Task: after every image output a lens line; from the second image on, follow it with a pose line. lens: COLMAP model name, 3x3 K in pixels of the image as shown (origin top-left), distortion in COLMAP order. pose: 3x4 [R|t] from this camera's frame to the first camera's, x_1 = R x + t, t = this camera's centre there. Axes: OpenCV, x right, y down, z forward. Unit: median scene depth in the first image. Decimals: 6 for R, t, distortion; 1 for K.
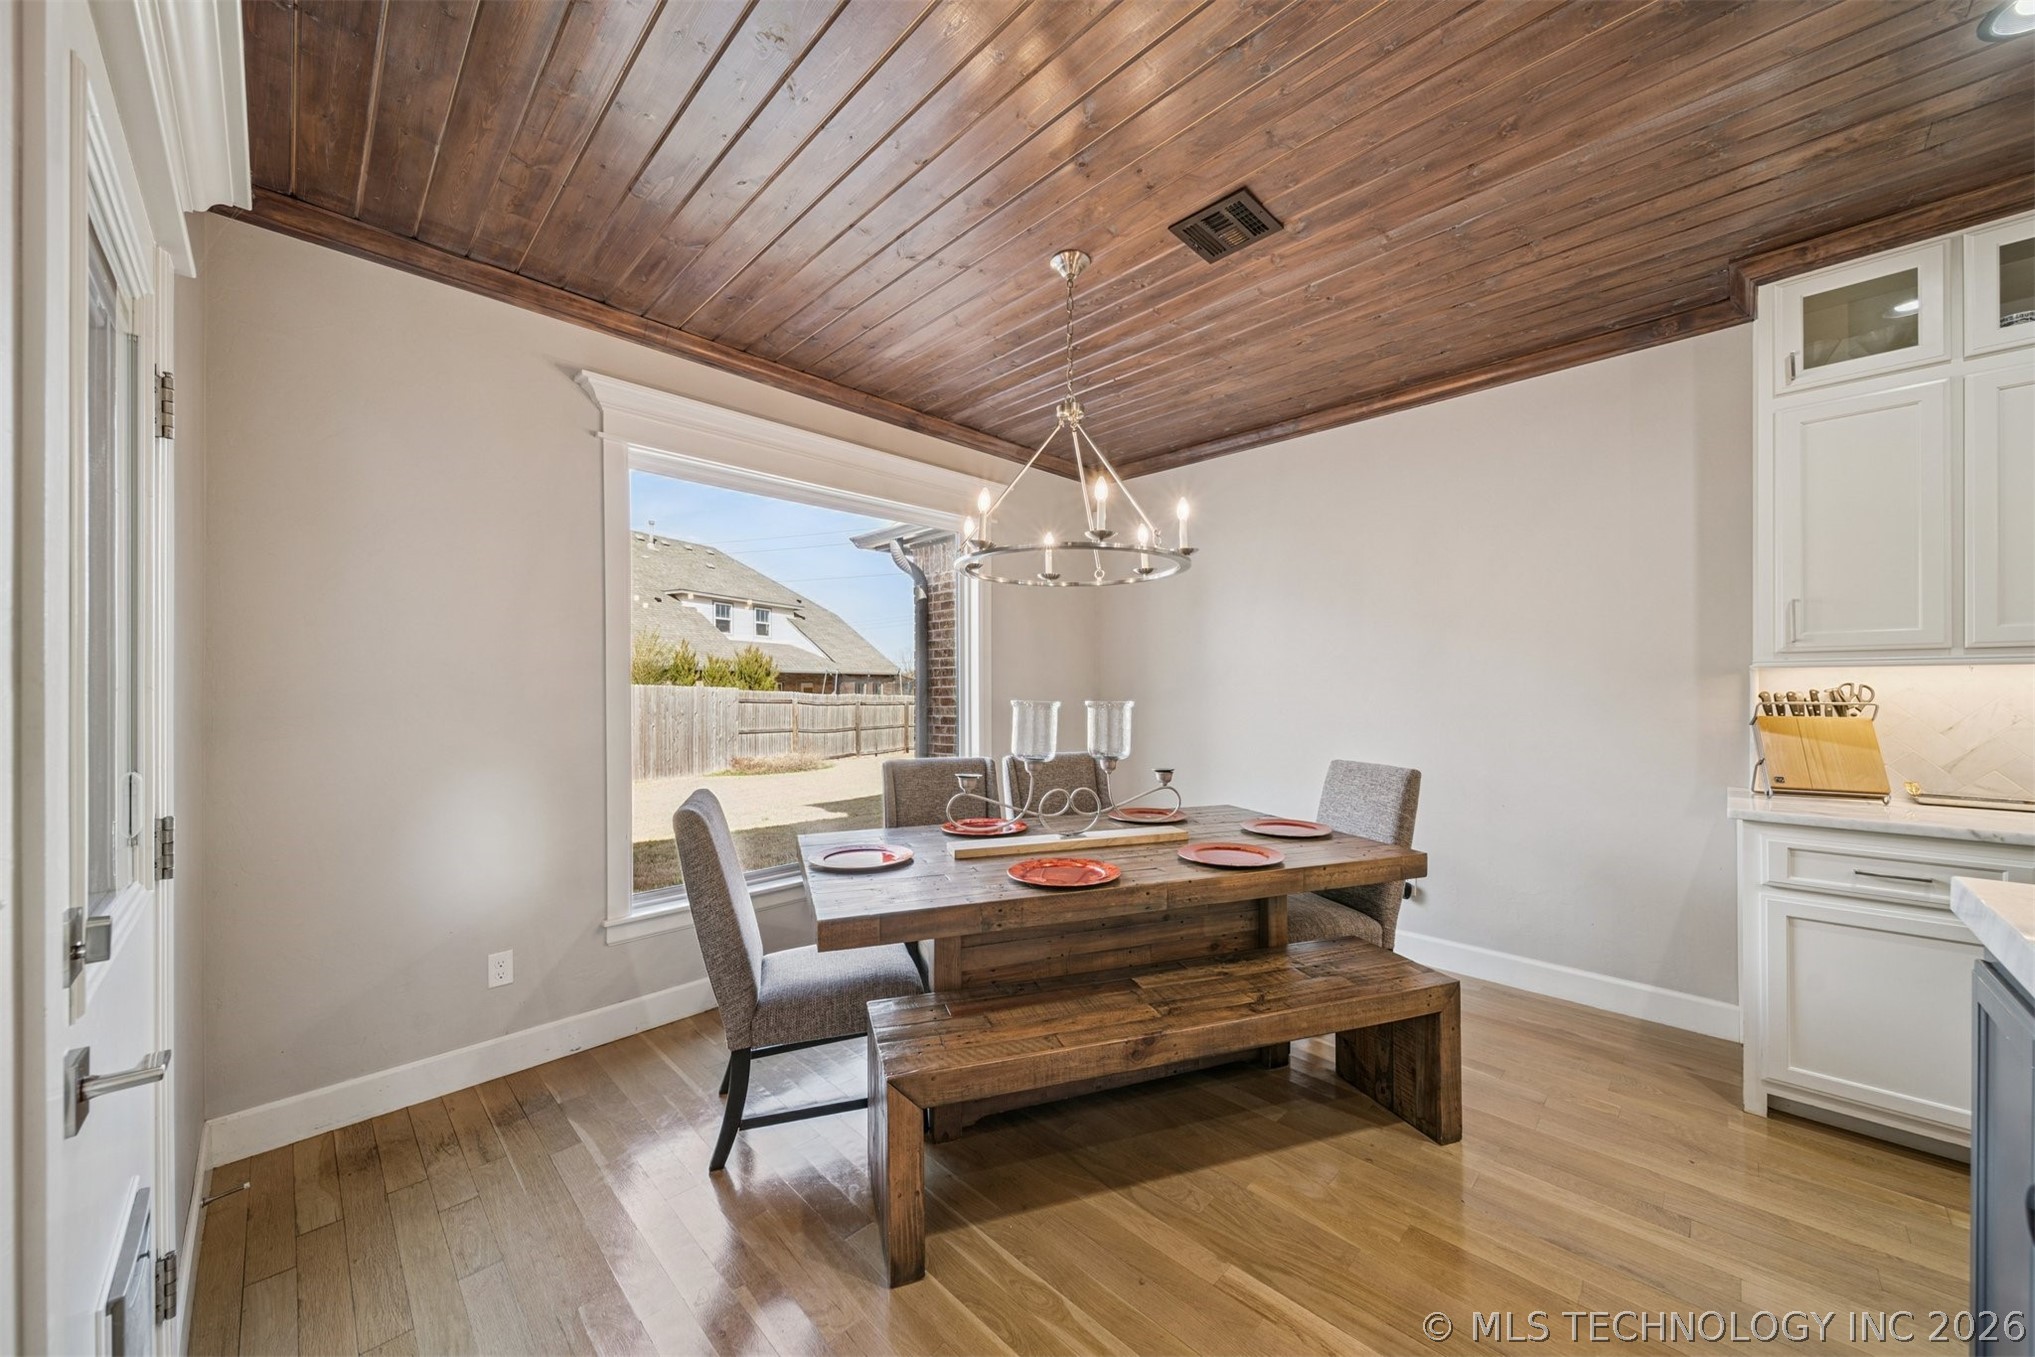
lens RADIAL K [[720.0, 0, 1016.2], [0, 720.0, 680.3], [0, 0, 1]] dist [0.014467, -0.002945]
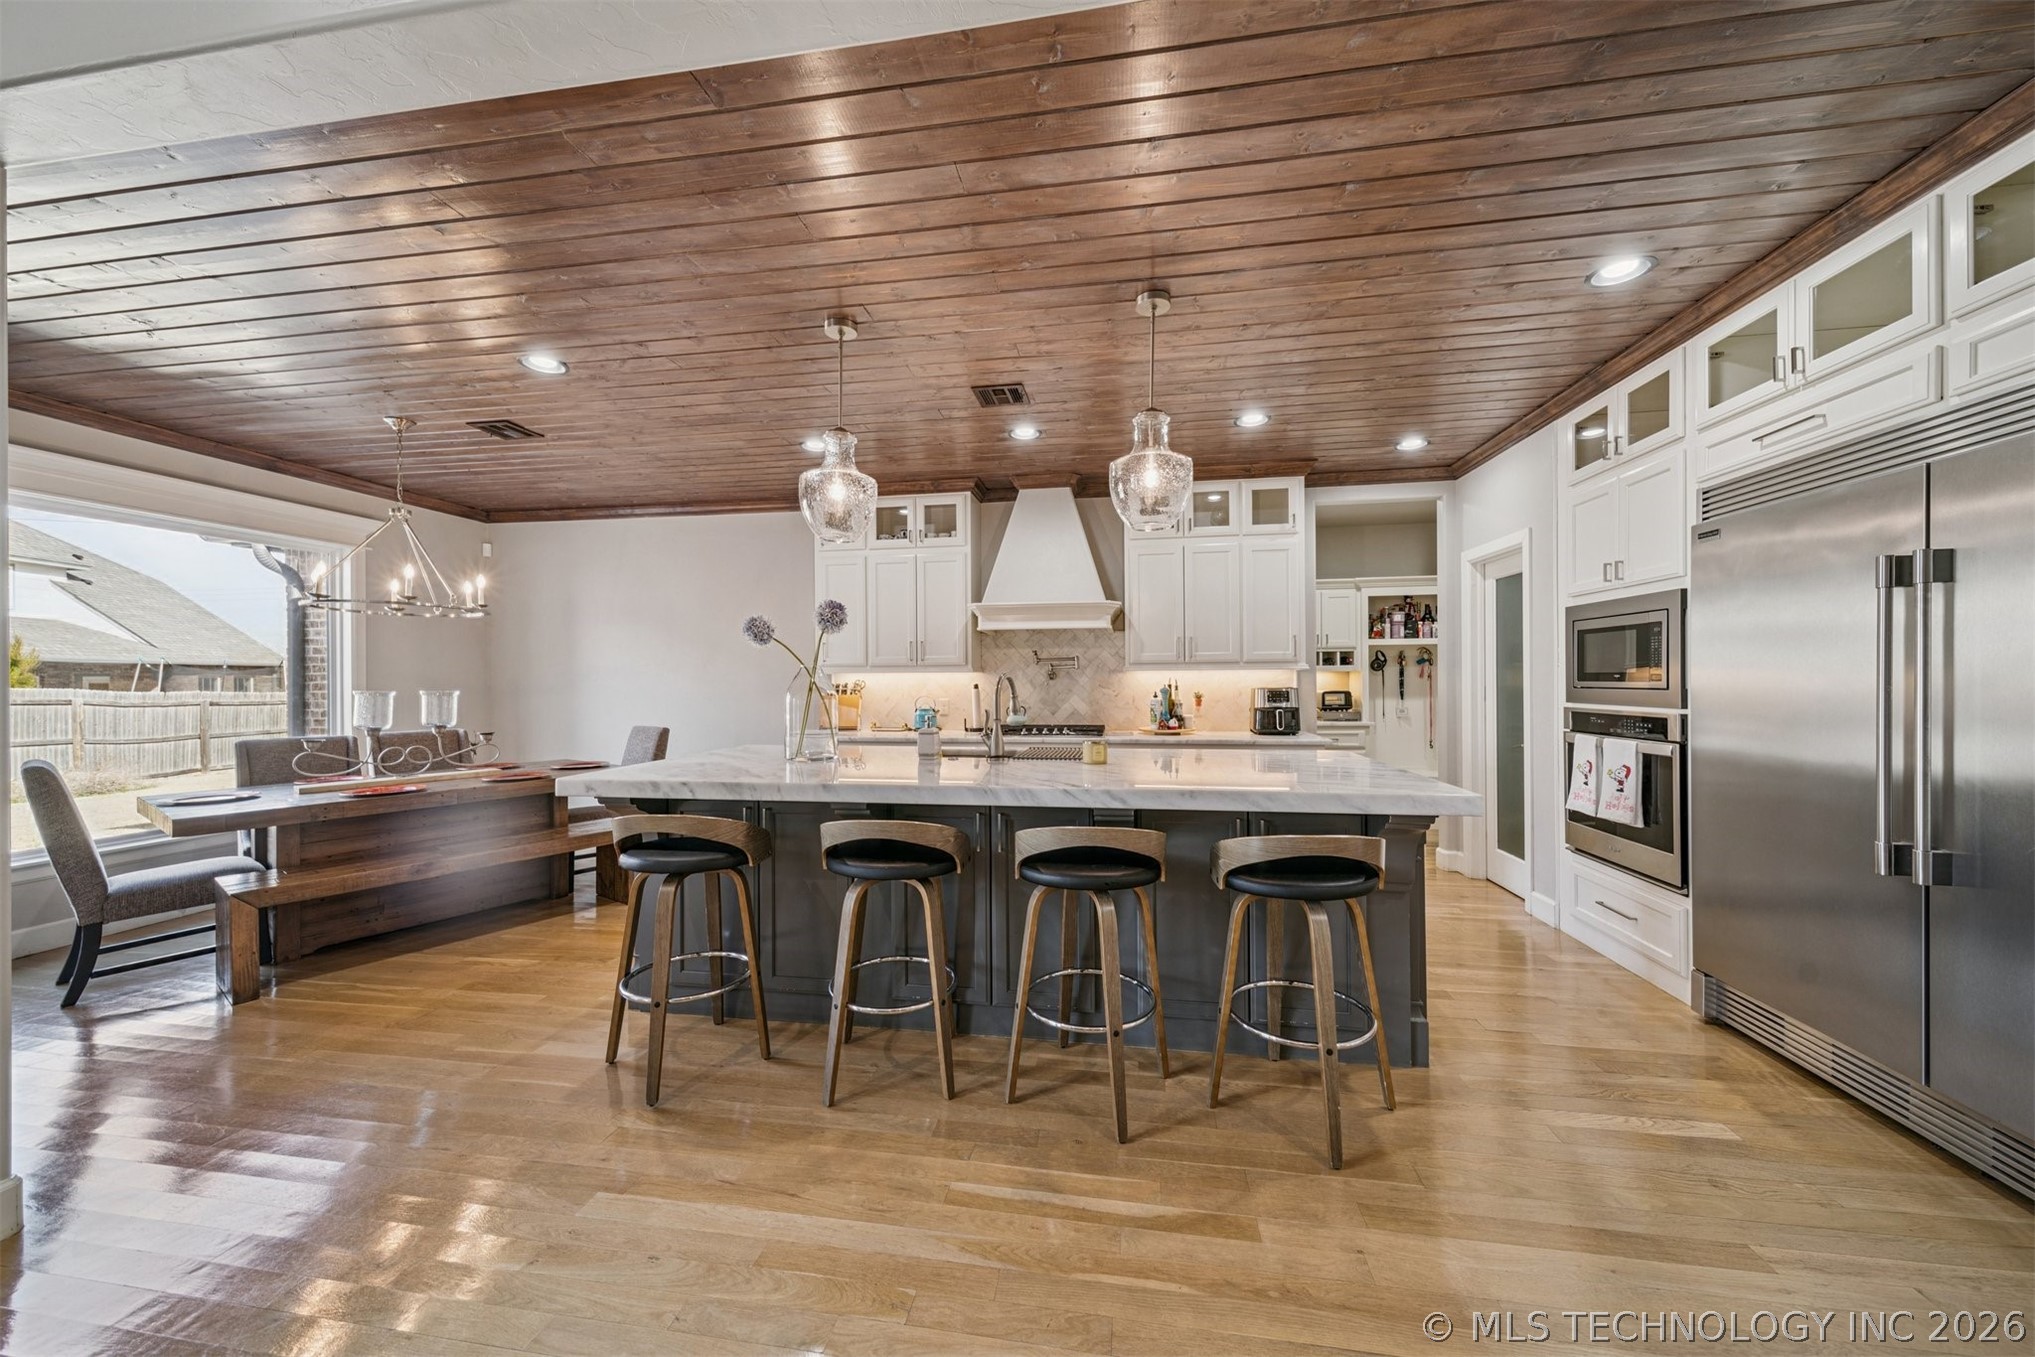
lens RADIAL K [[720.0, 0, 1016.2], [0, 720.0, 680.3], [0, 0, 1]] dist [0.014467, -0.002945]
pose [[0.812371, 0.000208, 0.583142, 0.228457], [-0.004611, 0.999971, 0.006067, -0.011363], [-0.583123, -0.007617, 0.812348, -1.050977]]
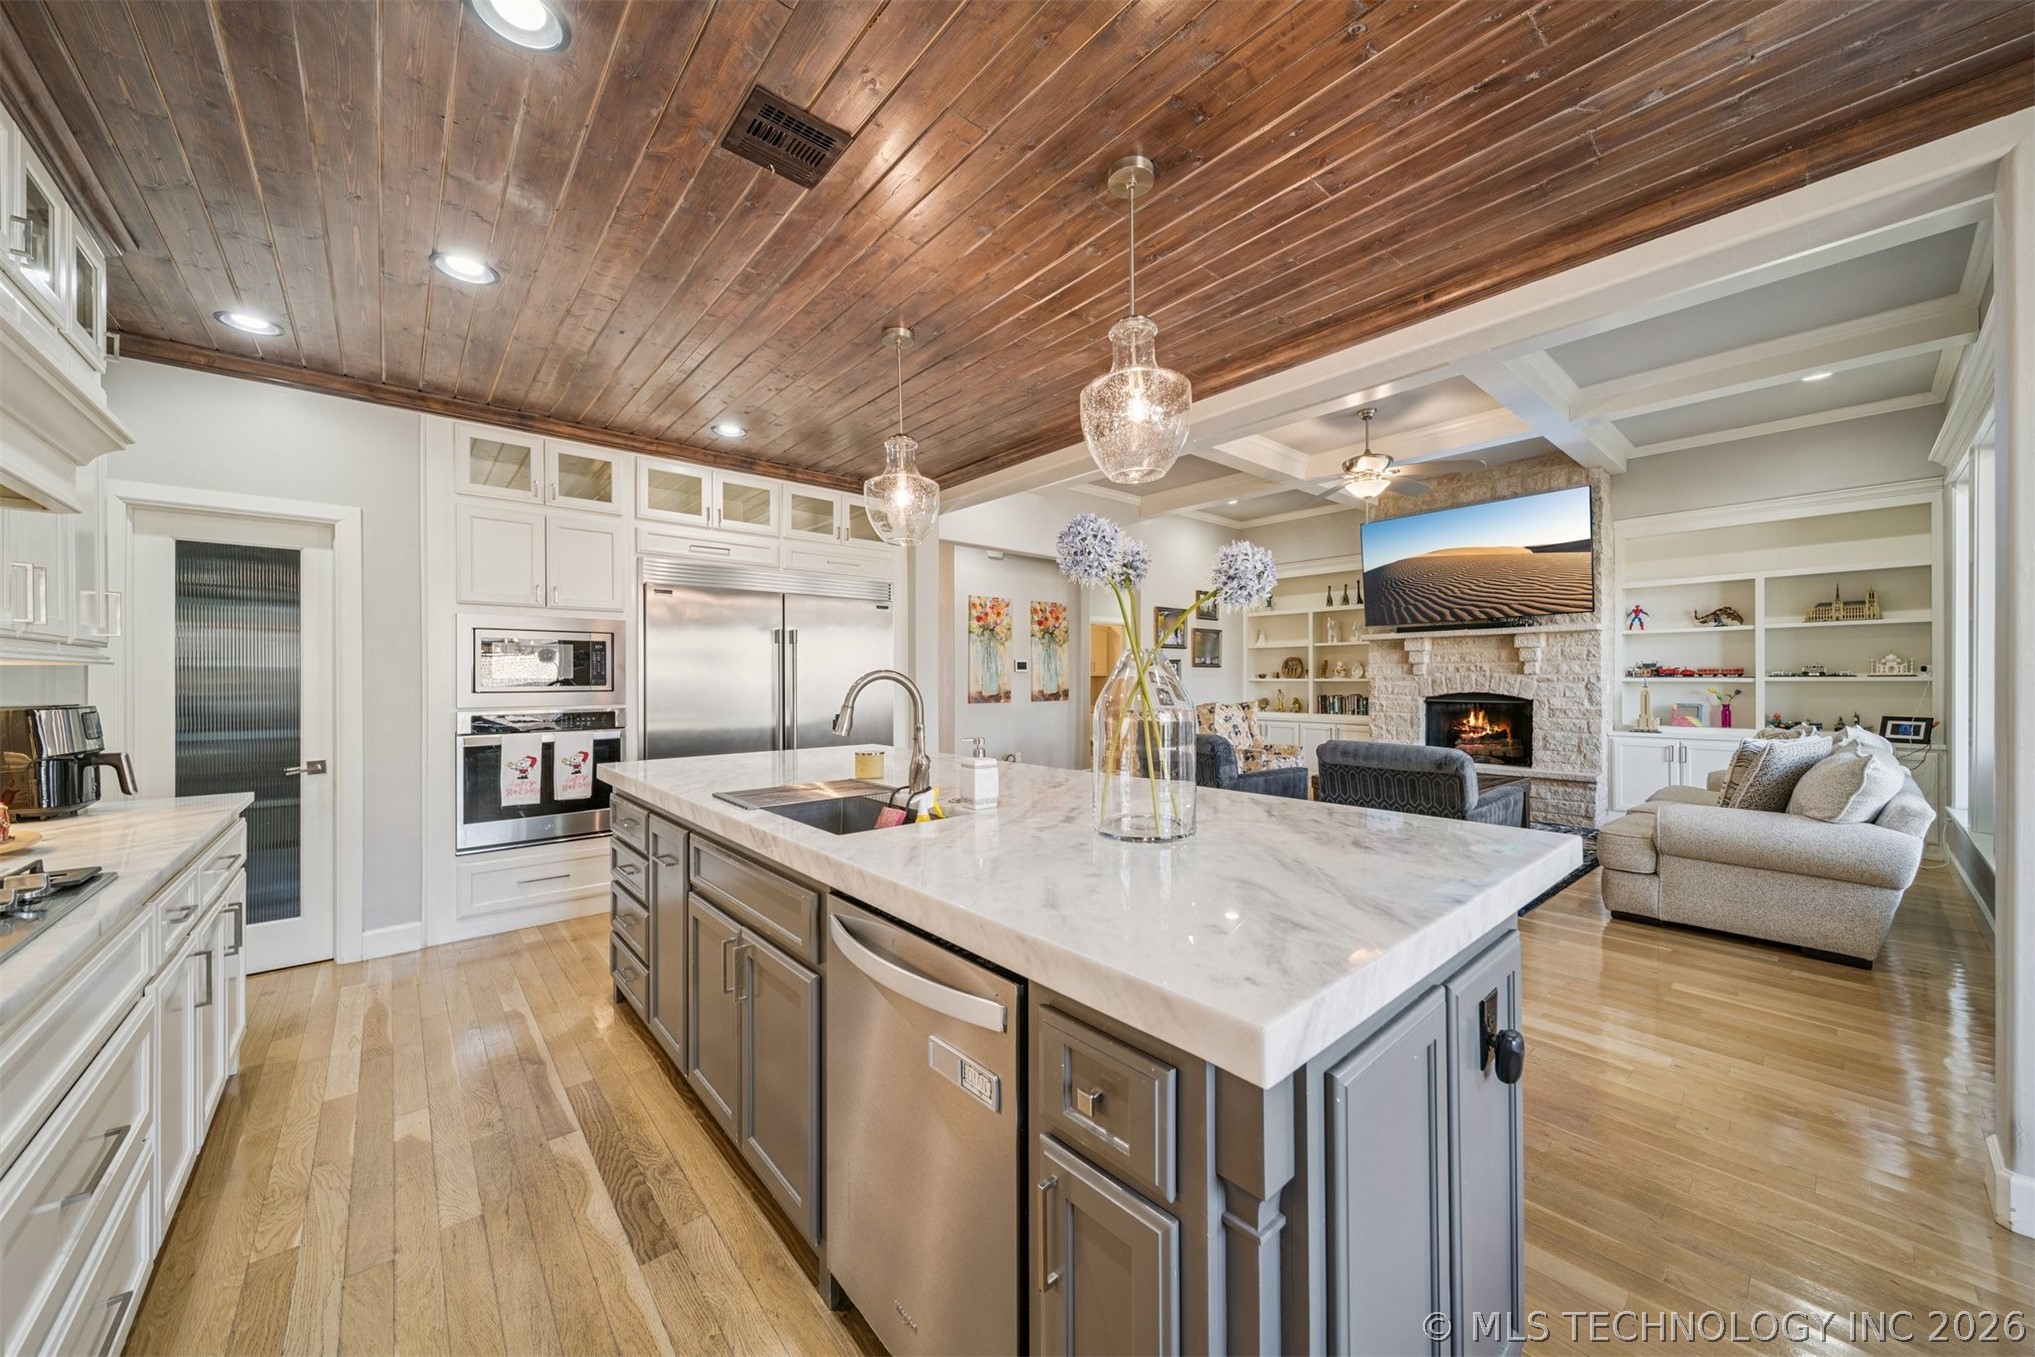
lens RADIAL K [[720.0, 0, 1016.2], [0, 720.0, 680.3], [0, 0, 1]] dist [0.014467, -0.002945]
pose [[-0.997522, 0.009844, 0.069658, 0.736217], [0.009190, 0.999911, -0.009698, 0.005675], [-0.069747, -0.009033, -0.997524, 0.810184]]
